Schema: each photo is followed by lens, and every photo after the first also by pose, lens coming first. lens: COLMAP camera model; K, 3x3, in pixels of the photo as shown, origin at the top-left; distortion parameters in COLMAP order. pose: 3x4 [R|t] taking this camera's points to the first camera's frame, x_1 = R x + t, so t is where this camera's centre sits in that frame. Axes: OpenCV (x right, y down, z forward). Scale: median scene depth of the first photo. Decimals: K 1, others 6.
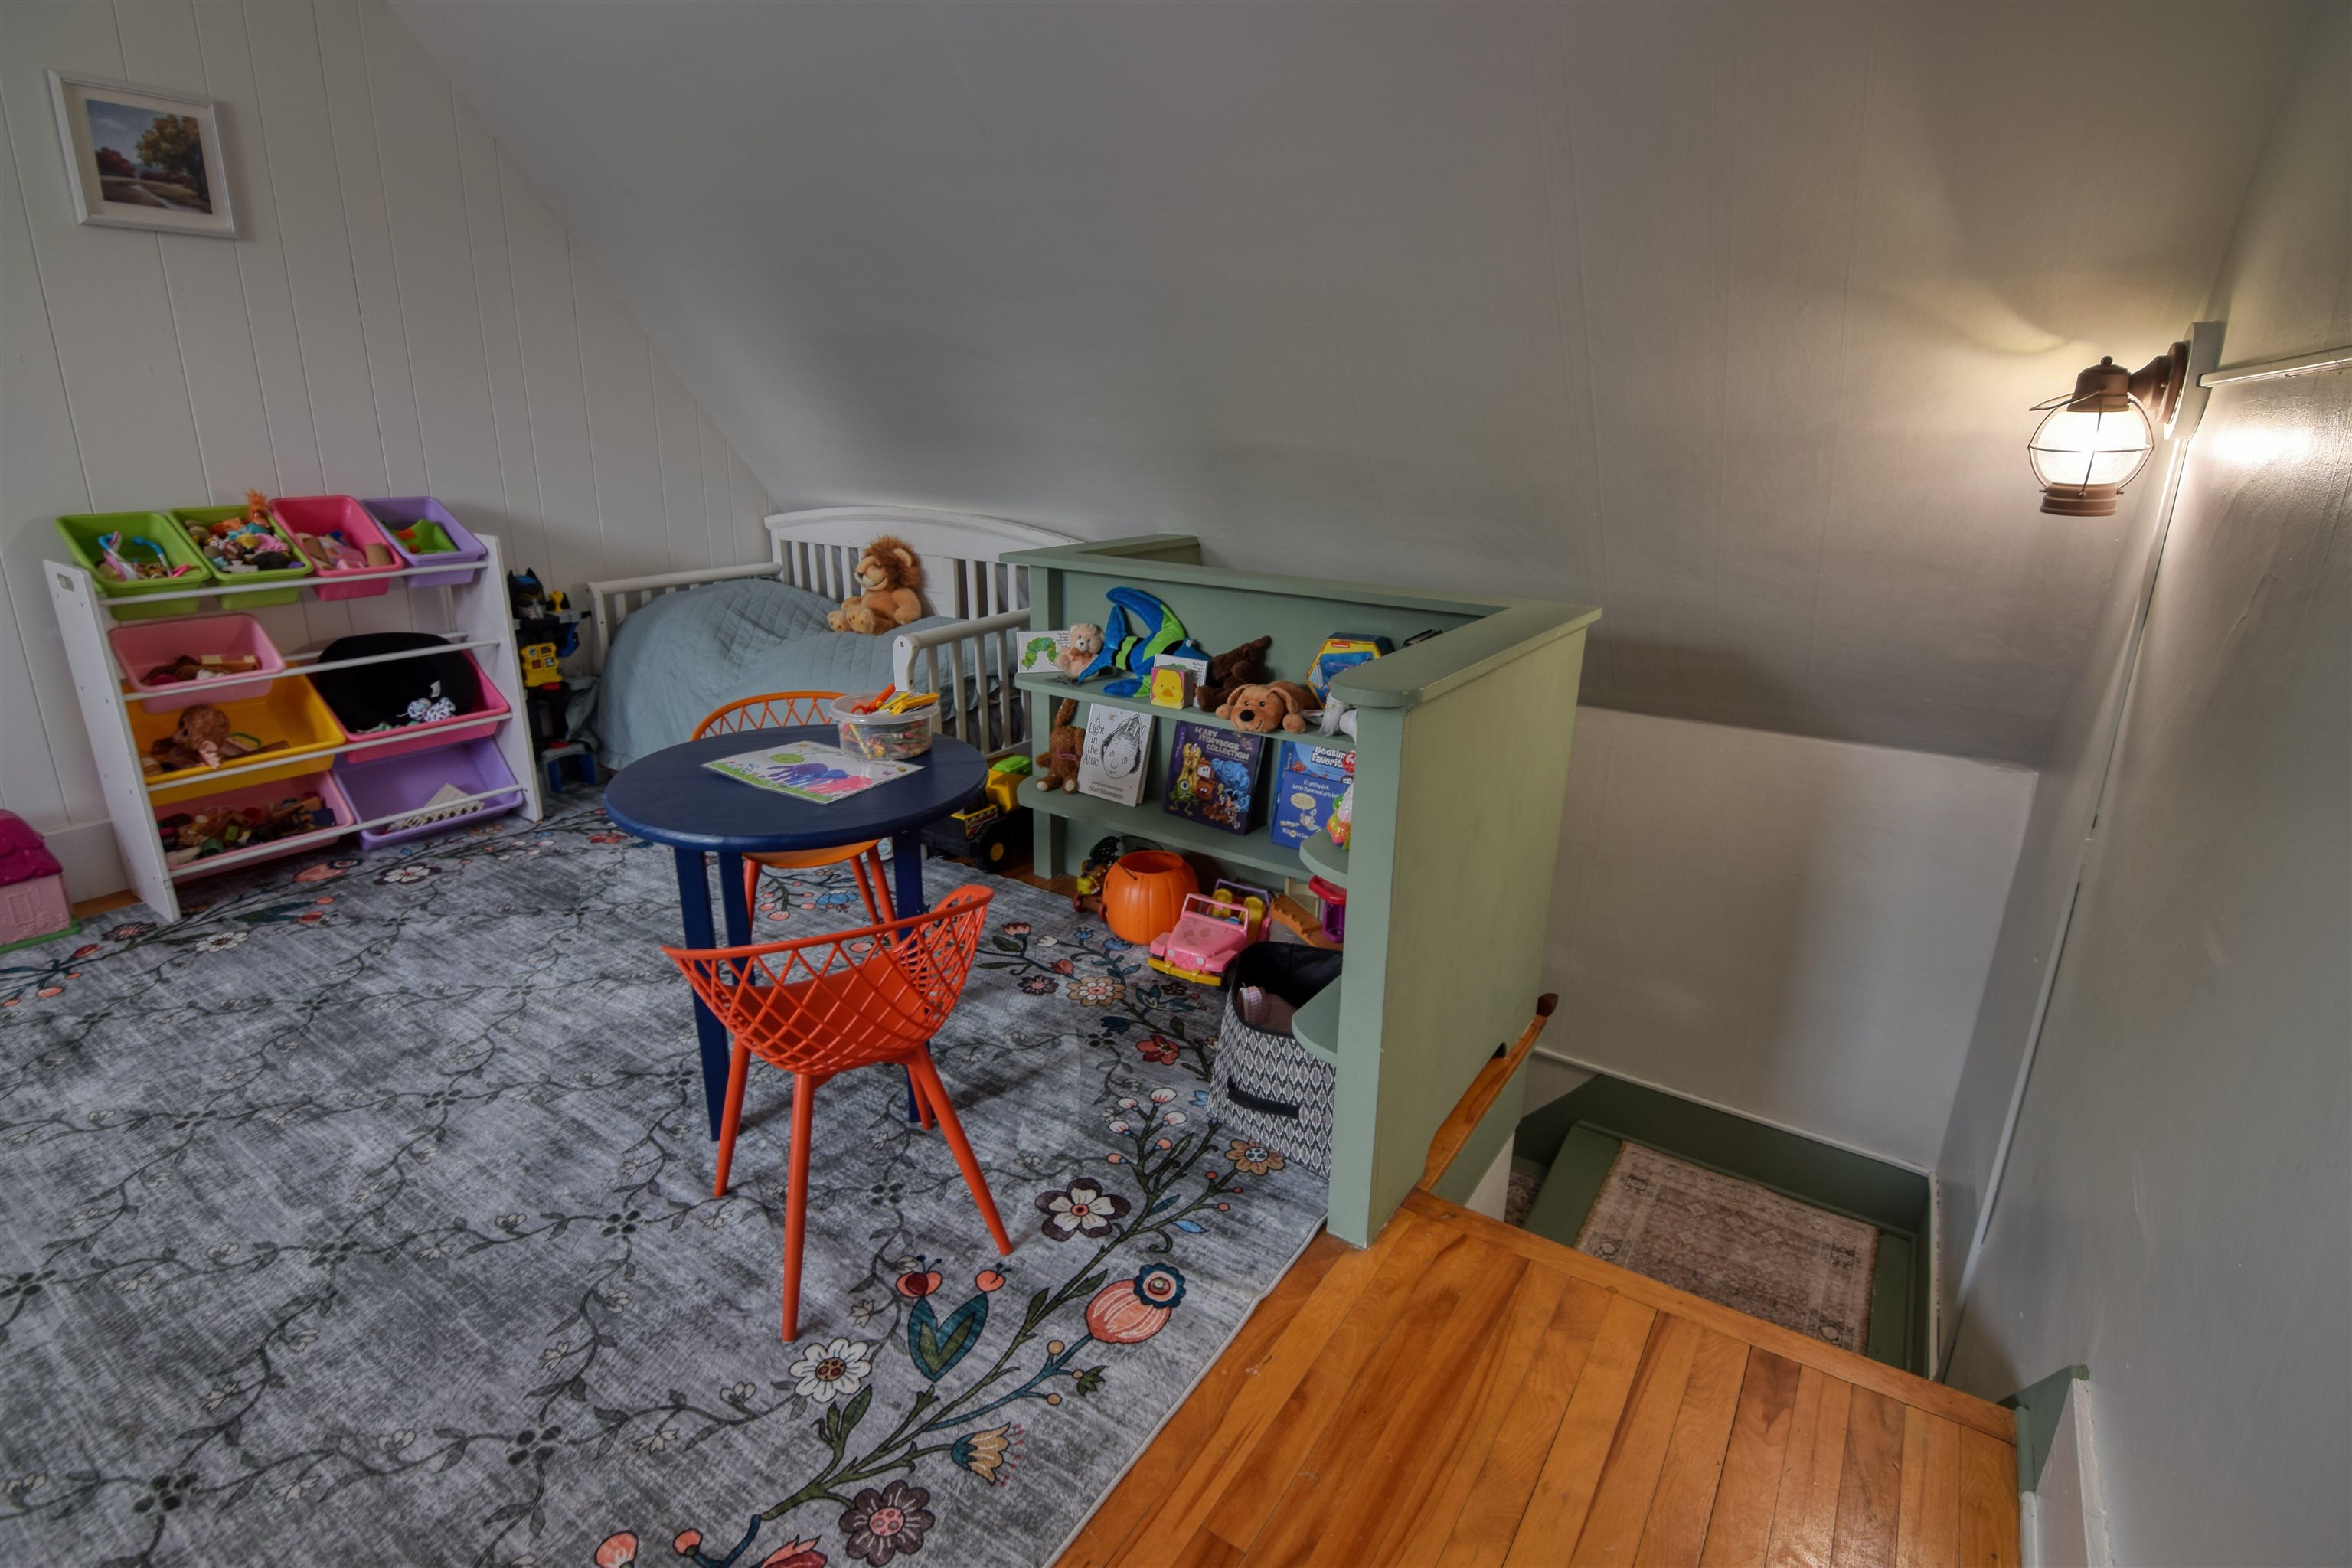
lens RADIAL K [[1158.9, 0, 1175.3], [0, 1158.9, 779.5], [0, 0, 1]] dist [-0.000990, -0.000357]
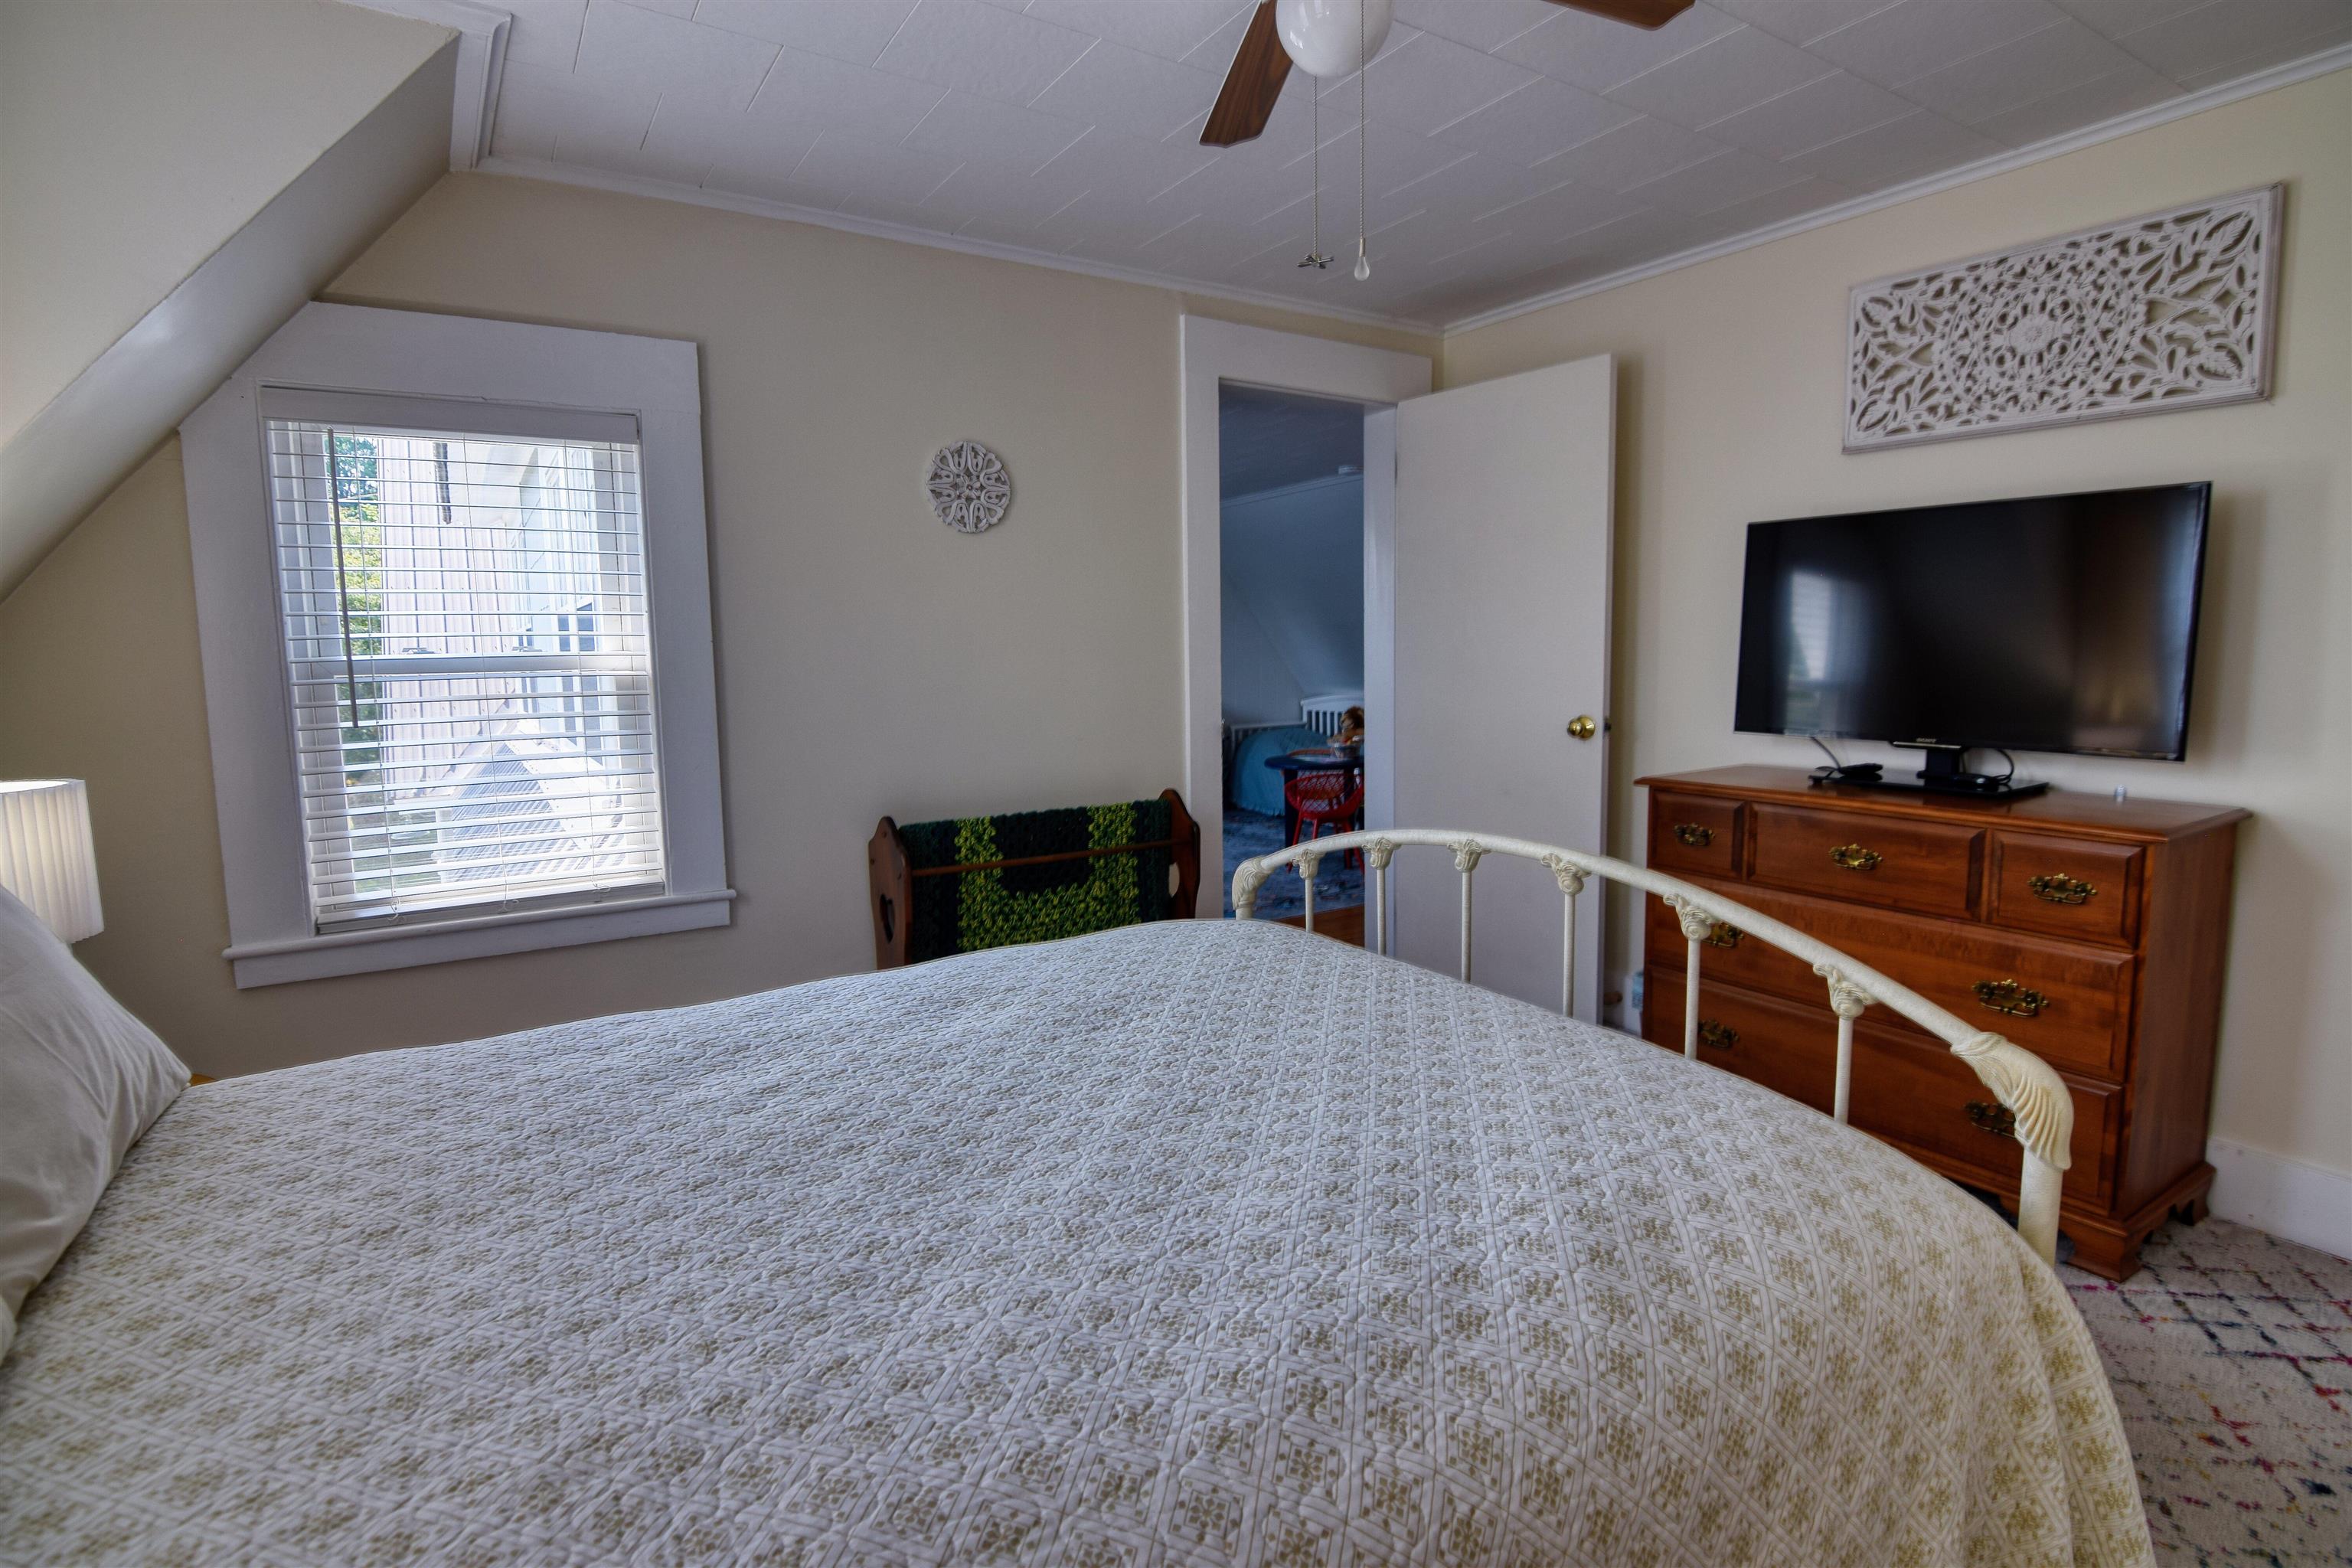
lens RADIAL K [[1158.9, 0, 1176.0], [0, 1158.9, 778.2], [0, 0, 1]] dist [-0.000990, -0.000357]
pose [[0.917395, 0.017367, -0.397599, 0.299887], [-0.091149, 0.981661, -0.167432, 0.304782], [0.387400, 0.189842, 0.902154, -1.031988]]
